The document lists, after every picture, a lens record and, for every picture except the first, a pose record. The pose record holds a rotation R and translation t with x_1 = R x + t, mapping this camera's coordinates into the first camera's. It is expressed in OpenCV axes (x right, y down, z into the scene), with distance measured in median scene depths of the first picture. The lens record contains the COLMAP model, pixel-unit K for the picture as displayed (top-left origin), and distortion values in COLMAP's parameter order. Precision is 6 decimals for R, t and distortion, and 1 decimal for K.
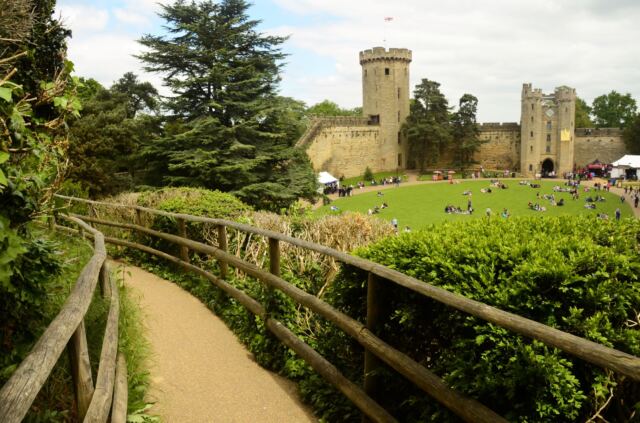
lens RADIAL K [[517.1, 0, 320.0], [0, 517.1, 211.5], [0, 0, 1]] dist [-0.149545, 0.117939]
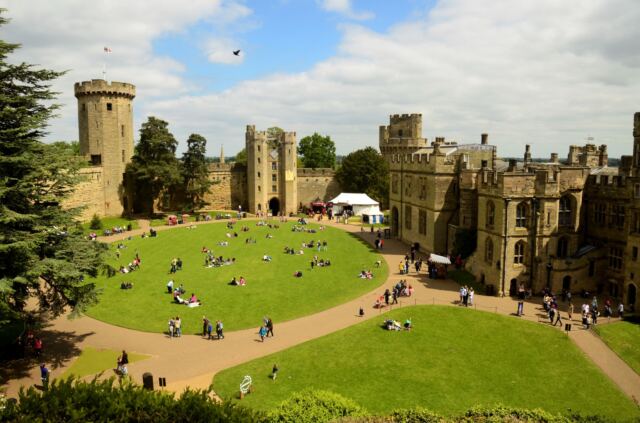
lens RADIAL K [[517.1, 0, 320.0], [0, 517.1, 211.5], [0, 0, 1]] dist [-0.149545, 0.117939]
pose [[0.820581, -0.038053, 0.570262, -0.080306], [0.071072, 0.996830, -0.035752, -0.030613], [-0.567094, 0.069867, 0.820685, 0.065932]]
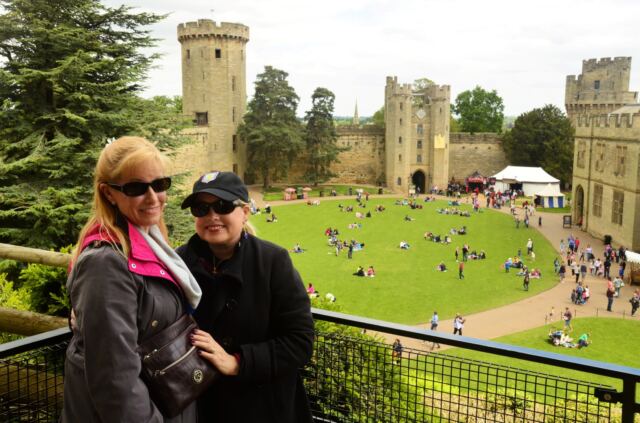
lens RADIAL K [[671.2, 0, 320.0], [0, 671.2, 211.5], [0, 0, 1]] dist [-0.060408, 0.286156]
pose [[0.933875, -0.022914, 0.356865, -0.084725], [0.029667, 0.999469, -0.013460, -0.027269], [-0.356367, 0.023157, 0.934059, 0.042439]]
